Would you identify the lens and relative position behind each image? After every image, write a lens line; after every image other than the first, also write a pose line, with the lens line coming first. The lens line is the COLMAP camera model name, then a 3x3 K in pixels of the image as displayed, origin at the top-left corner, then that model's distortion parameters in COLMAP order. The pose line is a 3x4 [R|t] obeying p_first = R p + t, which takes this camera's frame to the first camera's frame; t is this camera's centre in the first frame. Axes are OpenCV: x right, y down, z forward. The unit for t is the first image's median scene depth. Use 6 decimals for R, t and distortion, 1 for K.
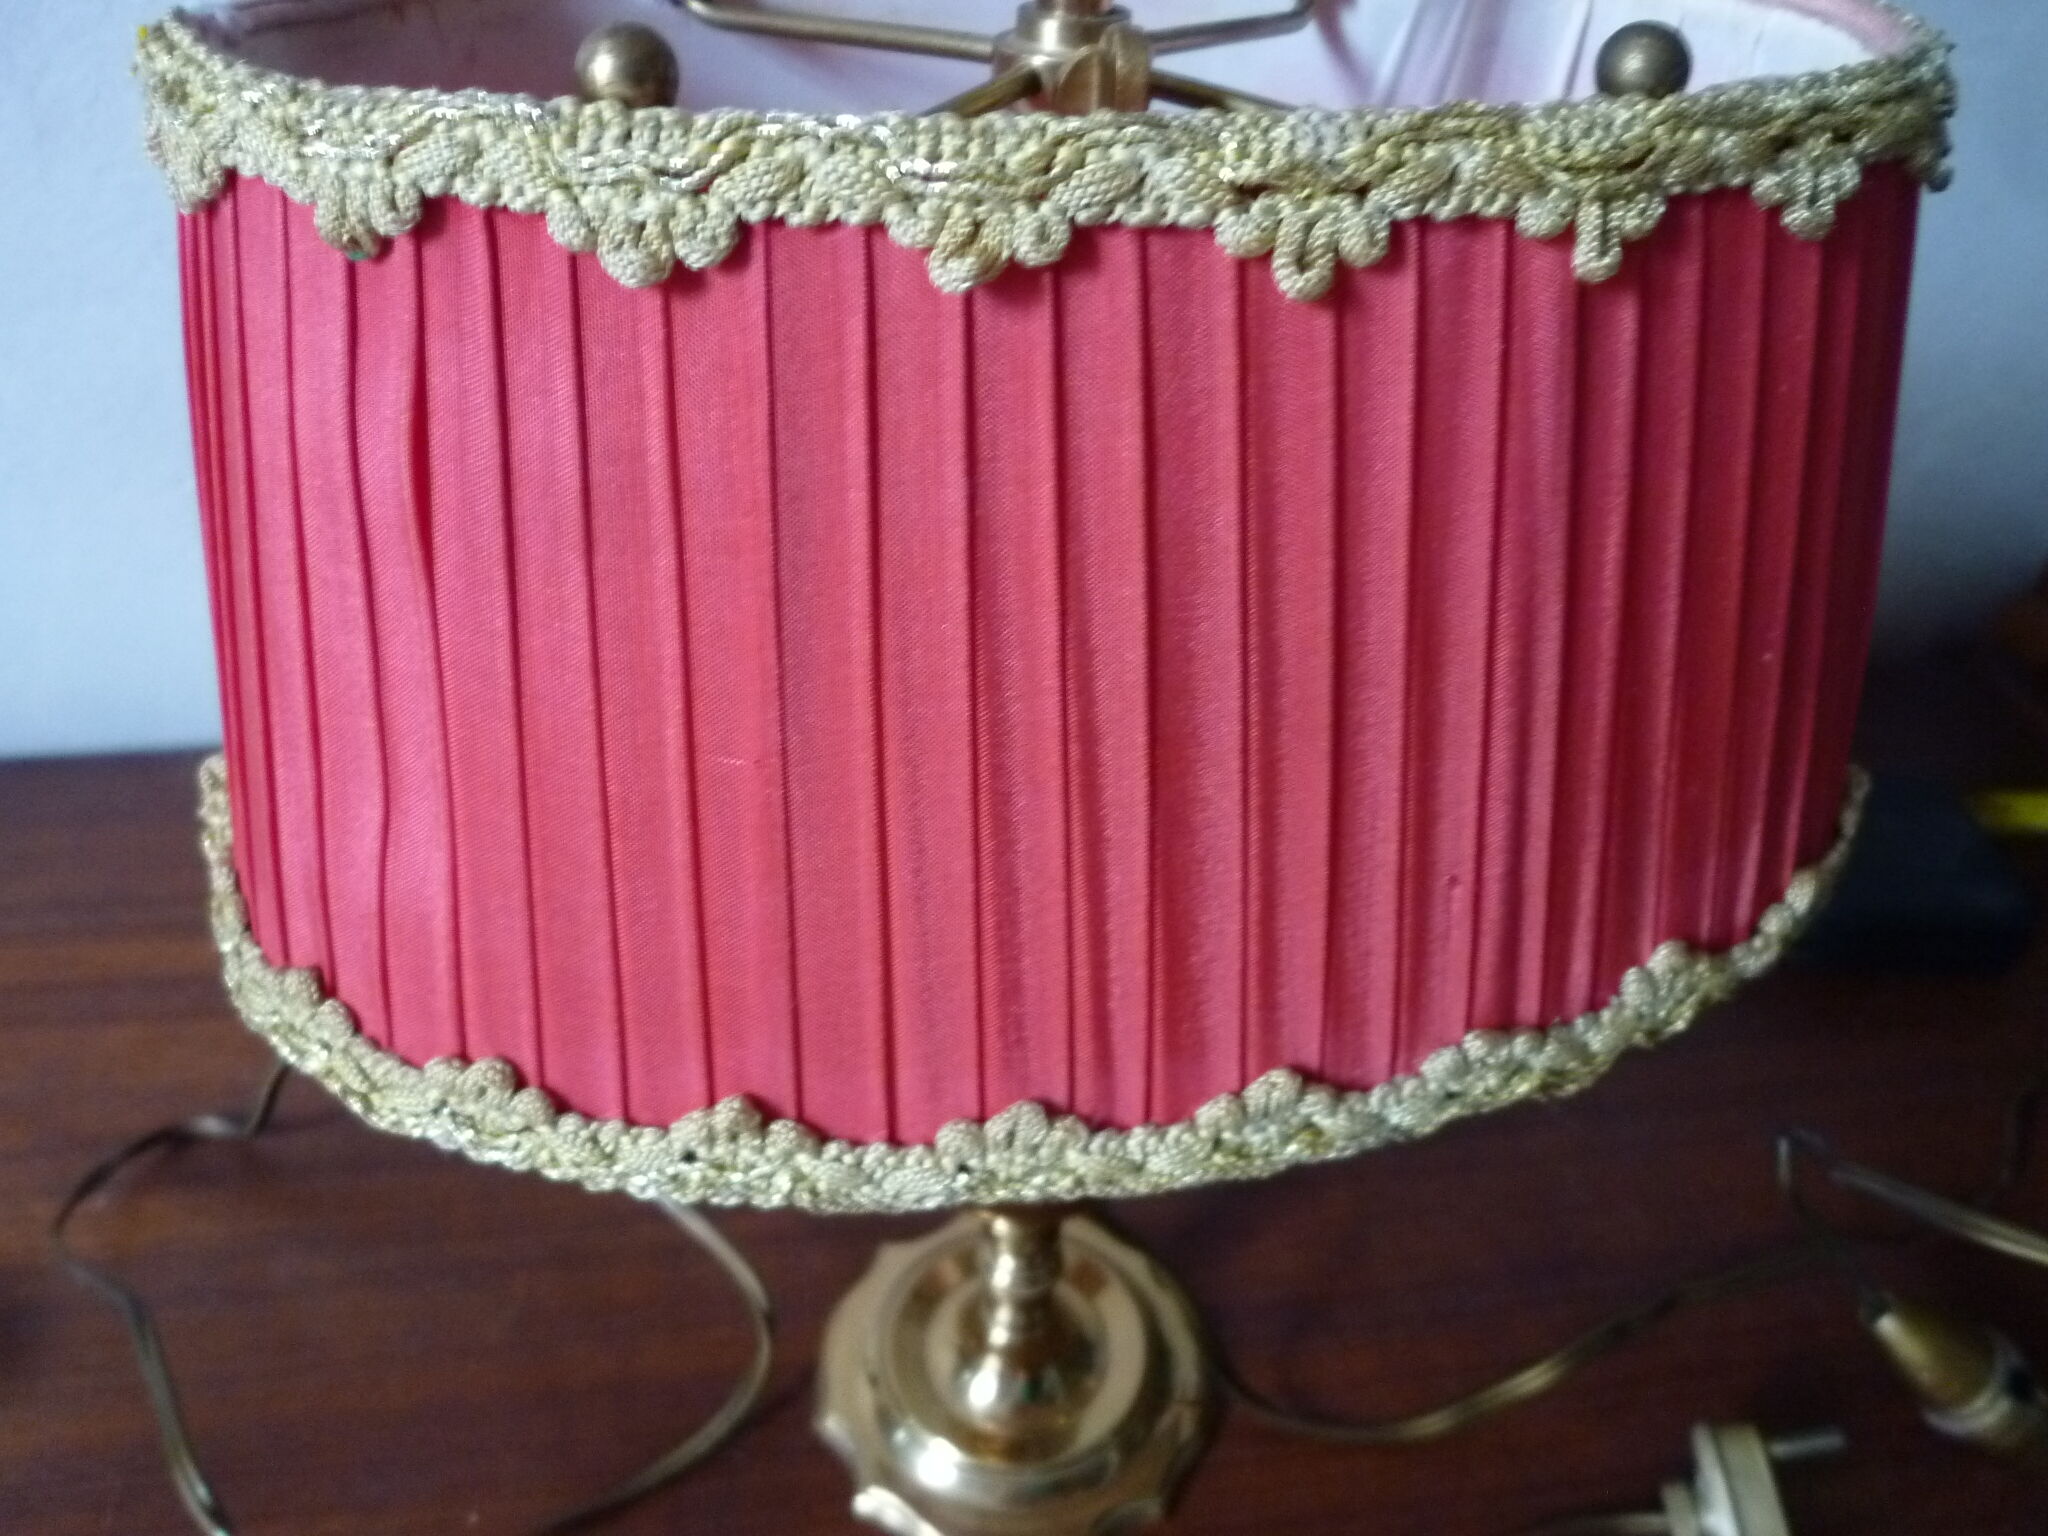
lens RADIAL K [[1500.9, 0, 1017.3], [0, 1500.9, 761.1], [0, 0, 1]] dist [-0.052075, 0.005015]
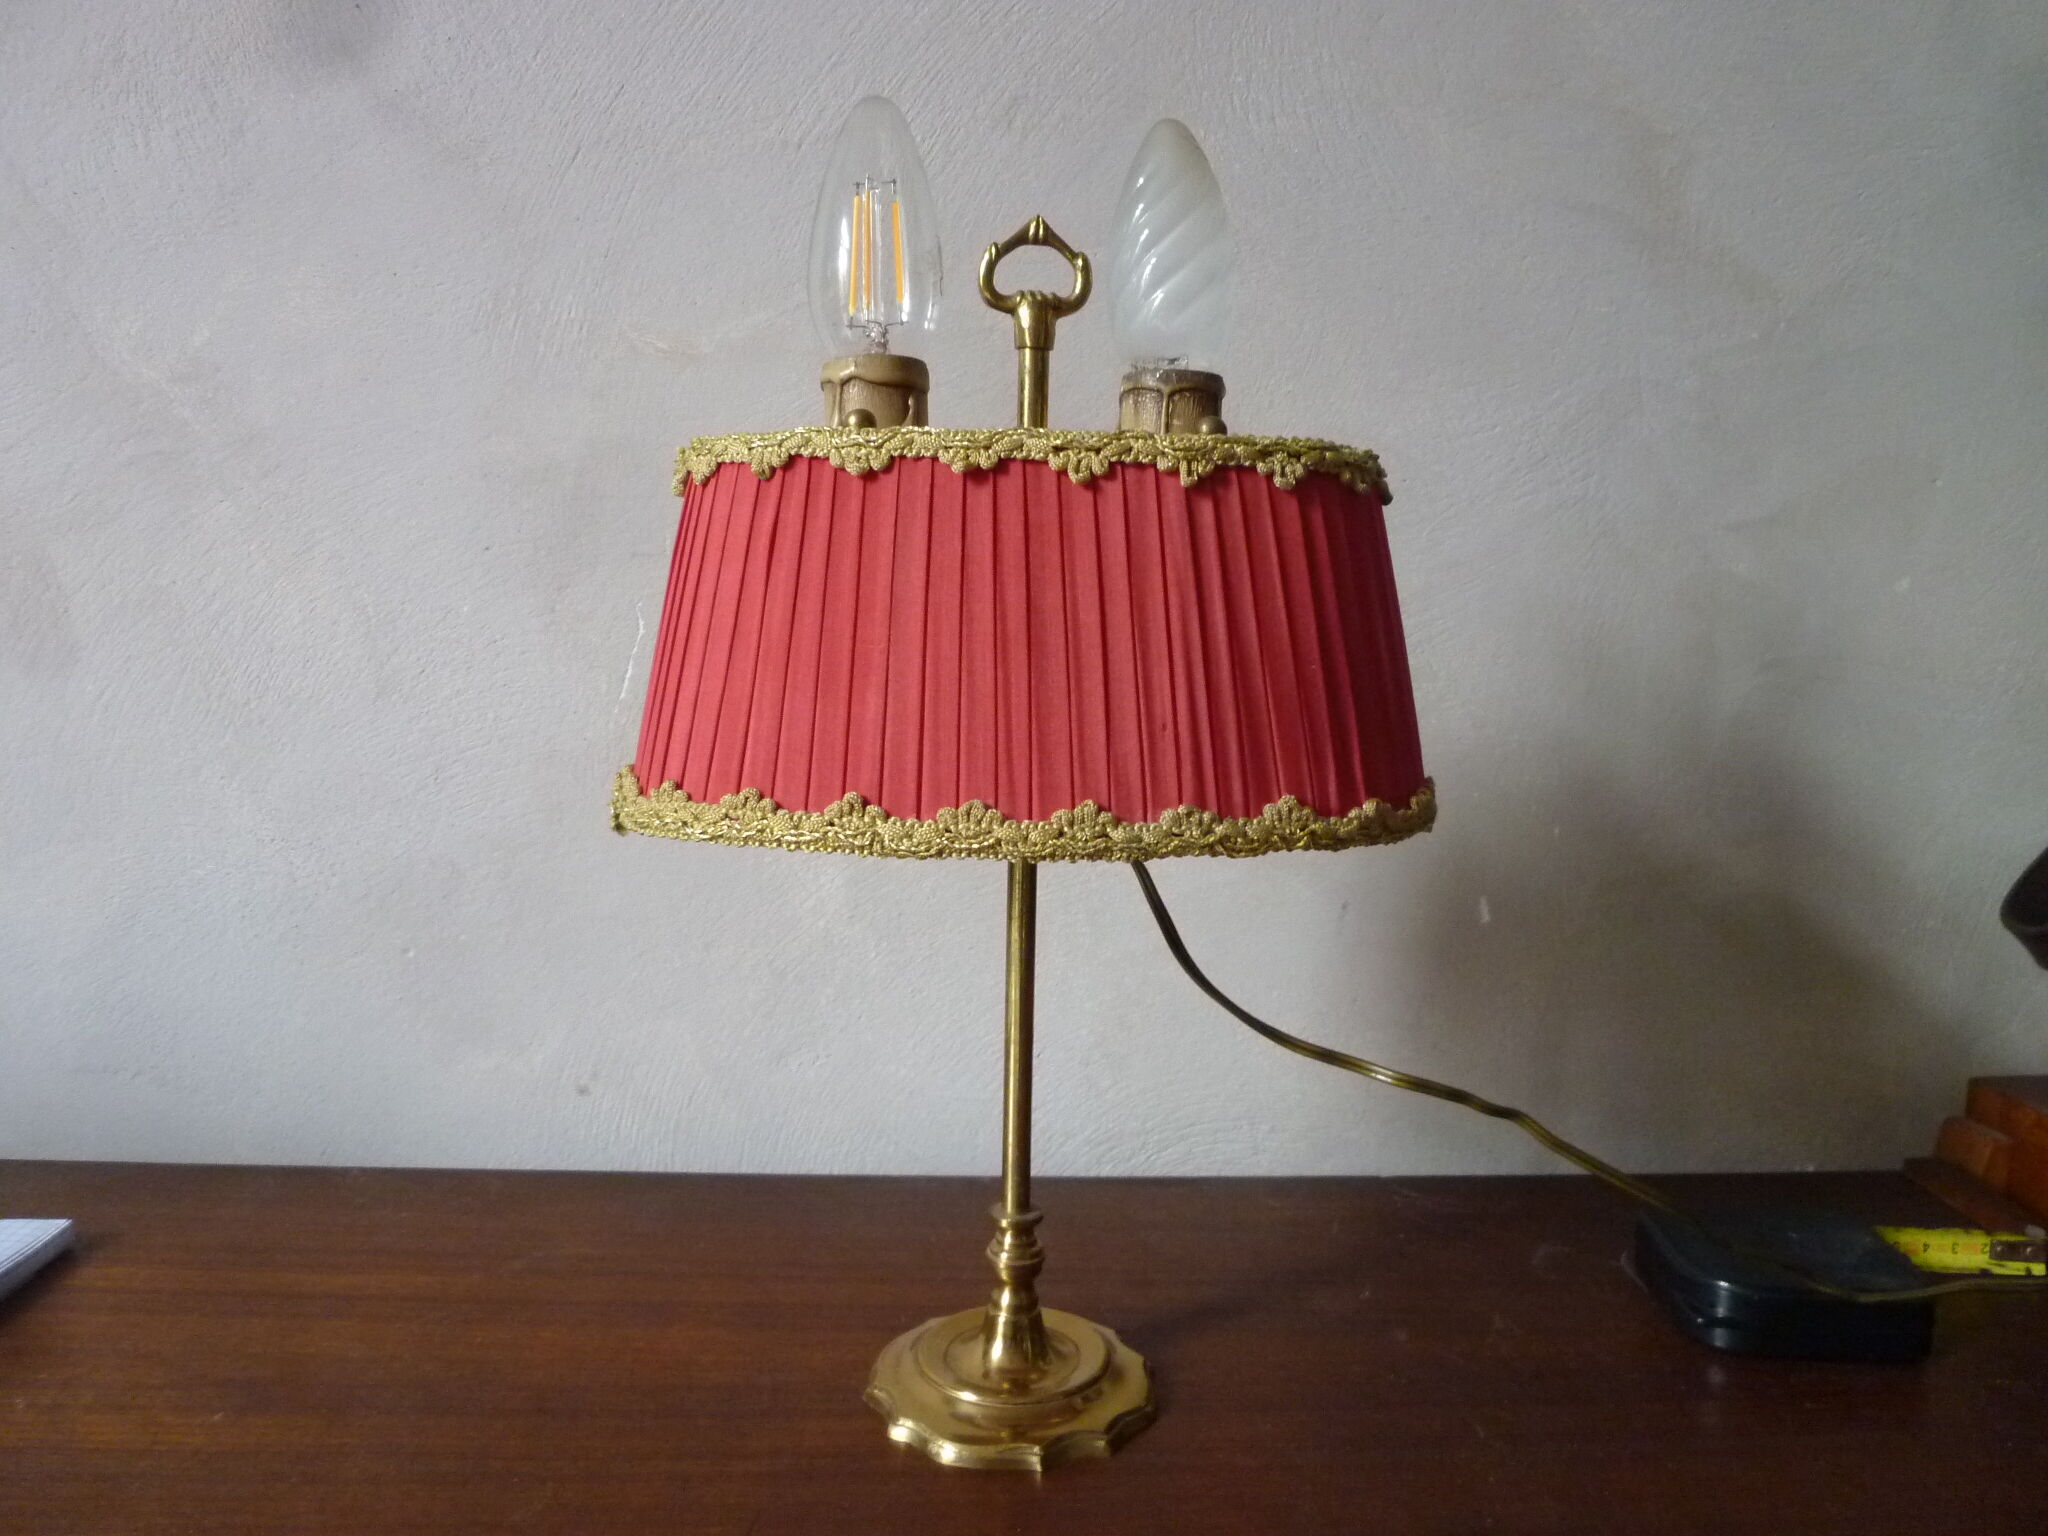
lens RADIAL K [[1356.5, 0, 1024.0], [0, 1356.5, 768.0], [0, 0, 1]] dist [0.043218, 0.002082]
pose [[0.995409, 0.007726, -0.095402, 0.322442], [-0.055053, 0.861570, -0.504644, 1.431111], [0.078296, 0.507579, 0.858040, -0.953998]]
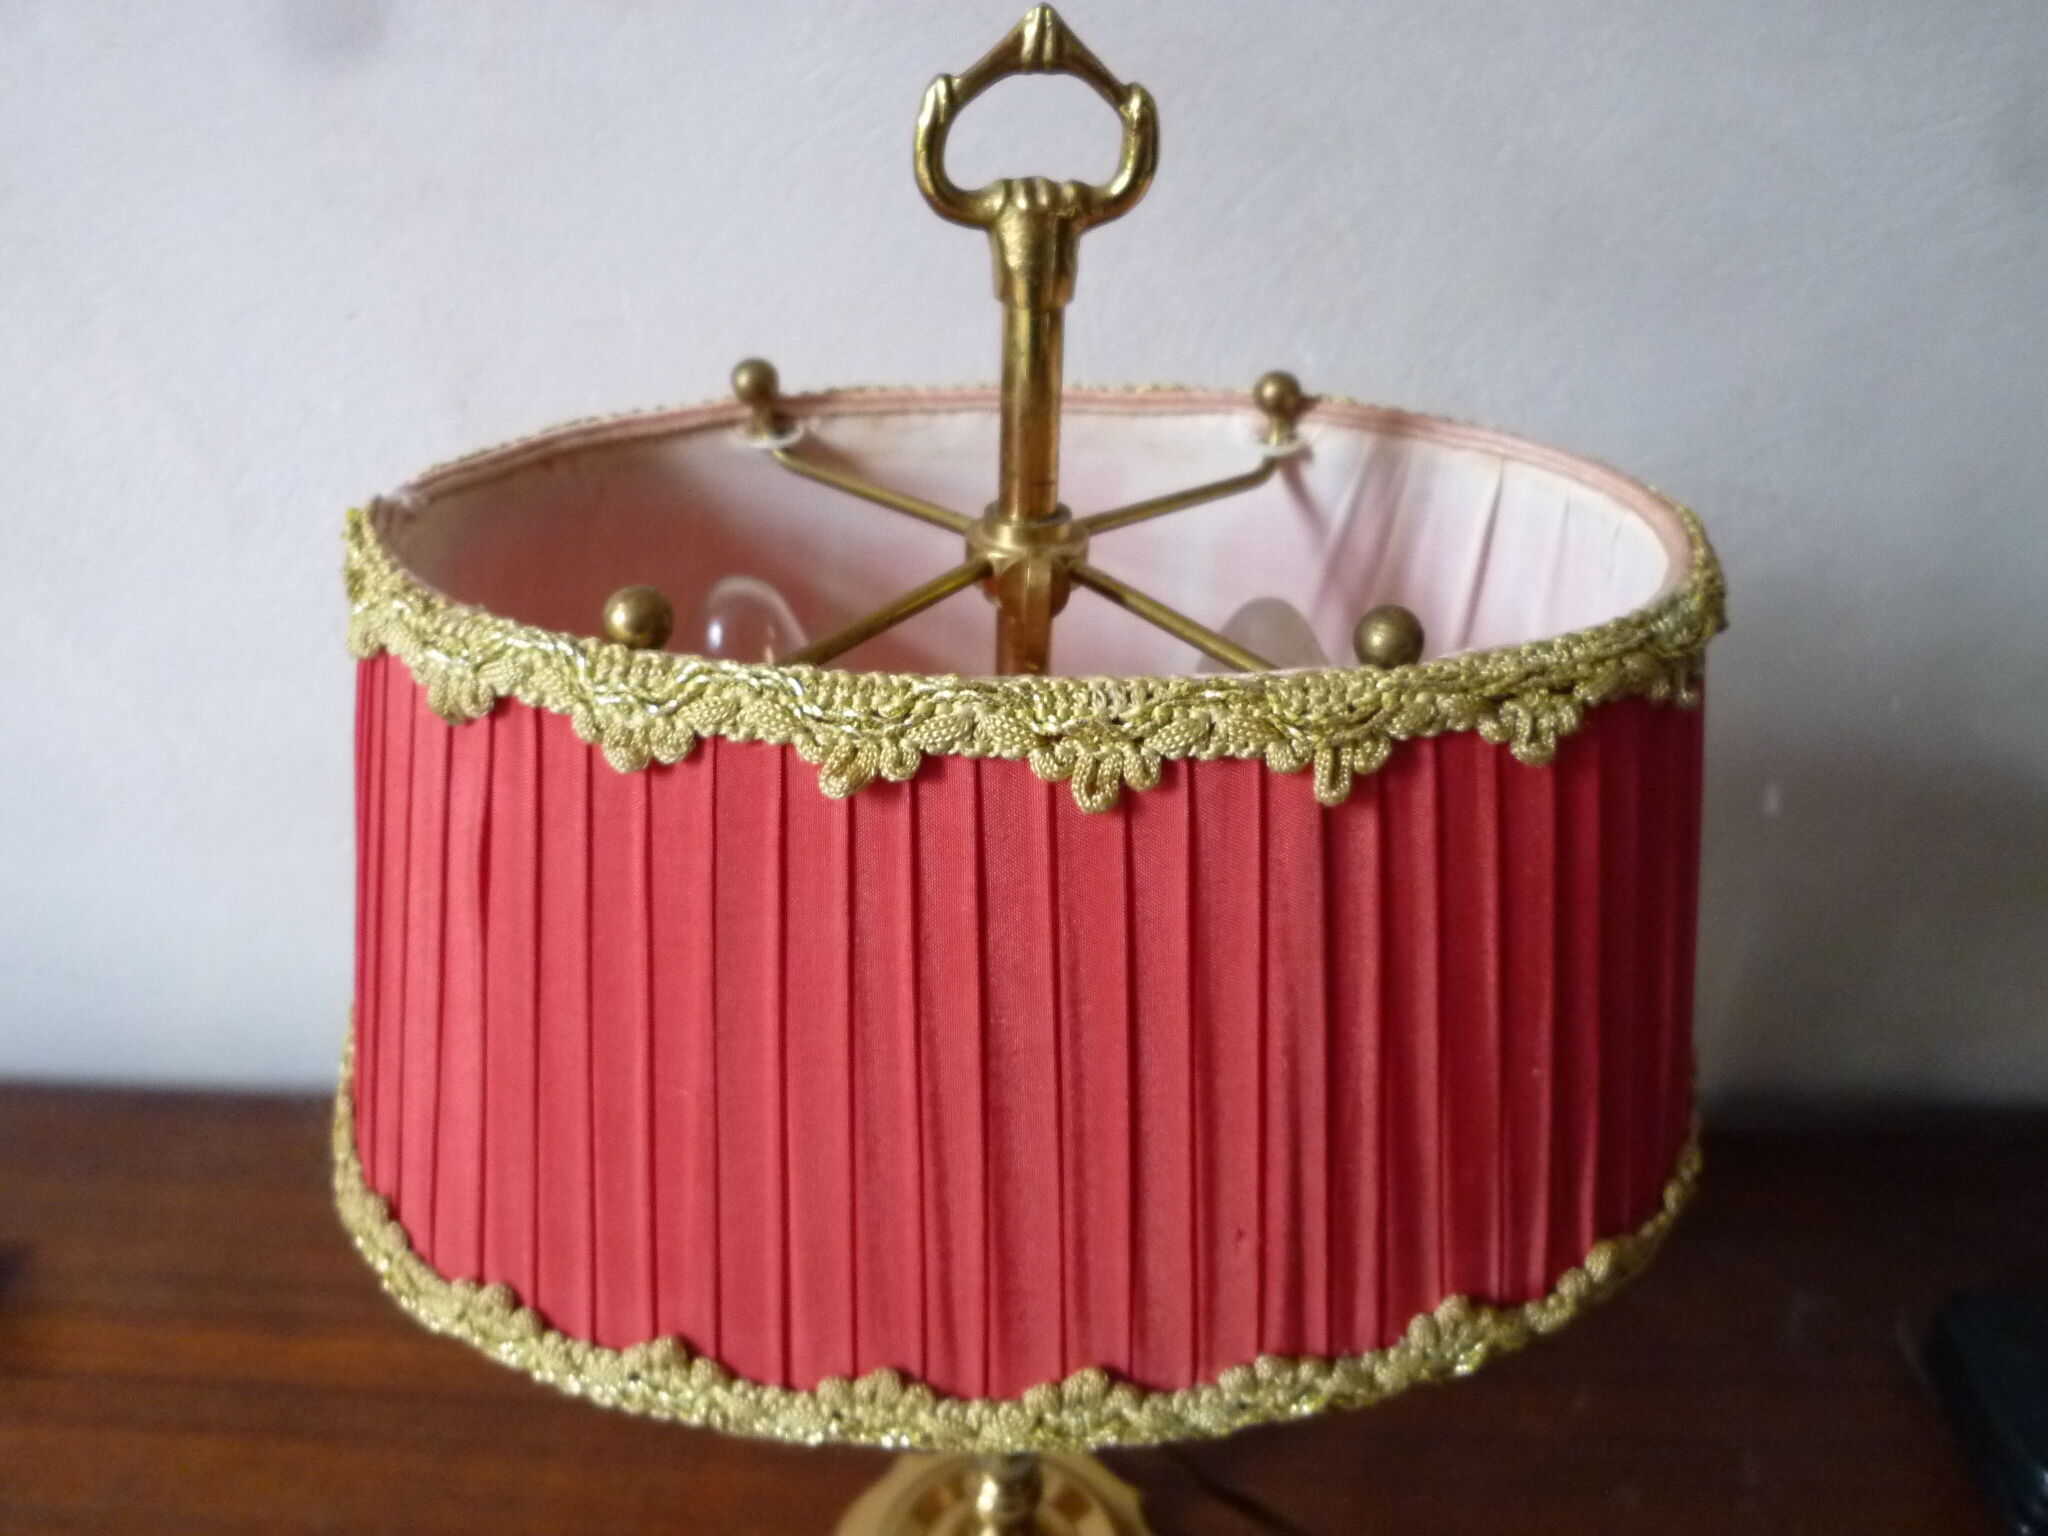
lens RADIAL K [[1491.1, 0, 1024.0], [0, 1491.1, 768.0], [0, 0, 1]] dist [-0.057930, 0.007066]
pose [[0.987862, 0.078210, -0.134206, 0.289638], [-0.092102, 0.990651, -0.100632, -0.193003], [0.125081, 0.111771, 0.985831, -0.338681]]
